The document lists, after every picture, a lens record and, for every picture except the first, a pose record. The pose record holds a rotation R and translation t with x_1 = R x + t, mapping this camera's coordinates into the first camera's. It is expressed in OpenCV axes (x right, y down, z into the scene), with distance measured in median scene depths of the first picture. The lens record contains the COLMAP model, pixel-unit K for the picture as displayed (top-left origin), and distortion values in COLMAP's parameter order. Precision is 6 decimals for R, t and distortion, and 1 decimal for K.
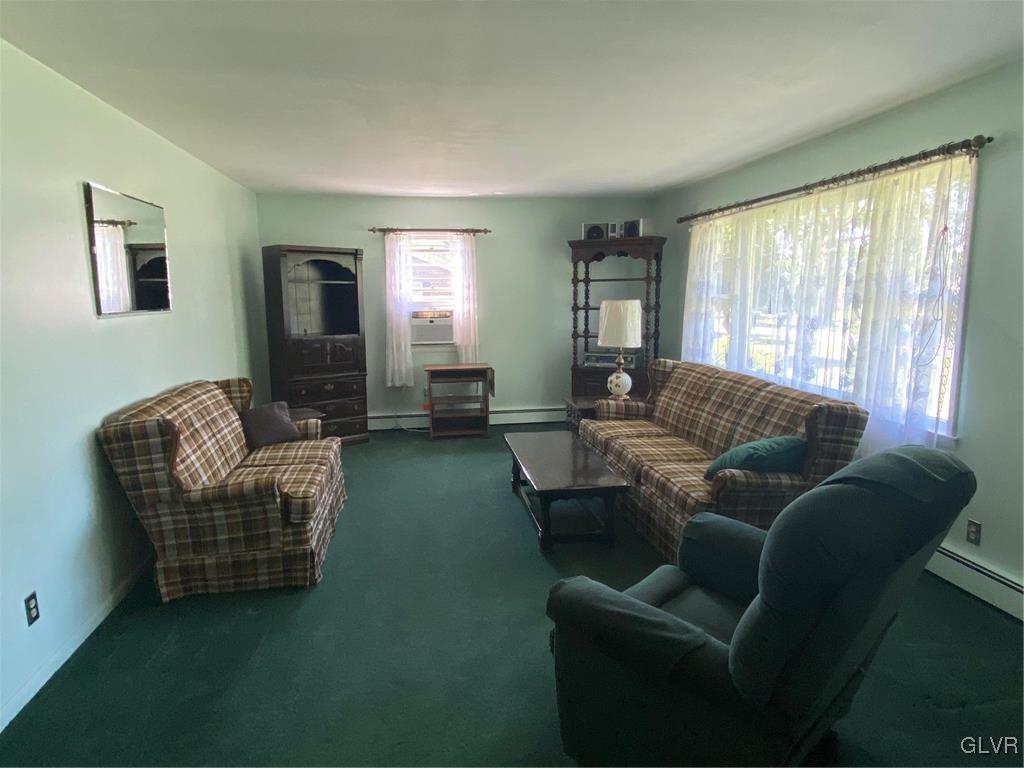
lens RADIAL K [[611.8, 0, 505.3], [0, 611.8, 385.5], [0, 0, 1]] dist [0.072688, -0.011120]
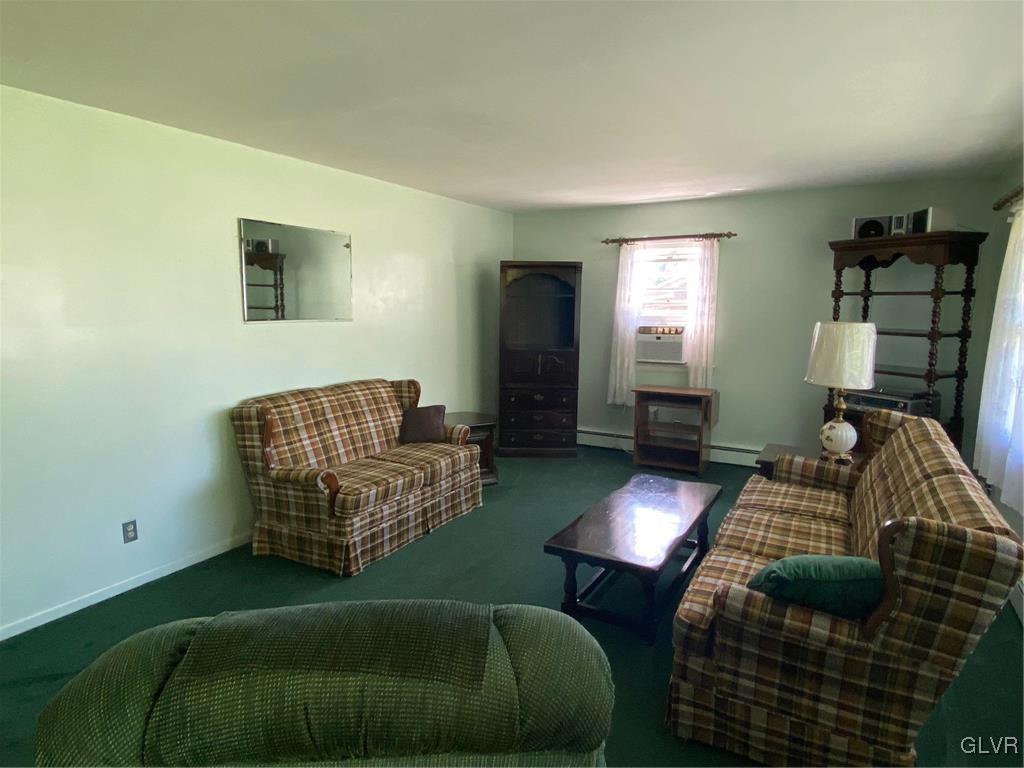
lens RADIAL K [[611.8, 0, 505.5], [0, 611.8, 380.6], [0, 0, 1]] dist [0.072688, -0.011120]
pose [[0.794258, 0.095291, -0.600062, 0.278132], [-0.107773, 0.994059, 0.015207, -0.033945], [0.597946, 0.052592, 0.799809, 0.151119]]
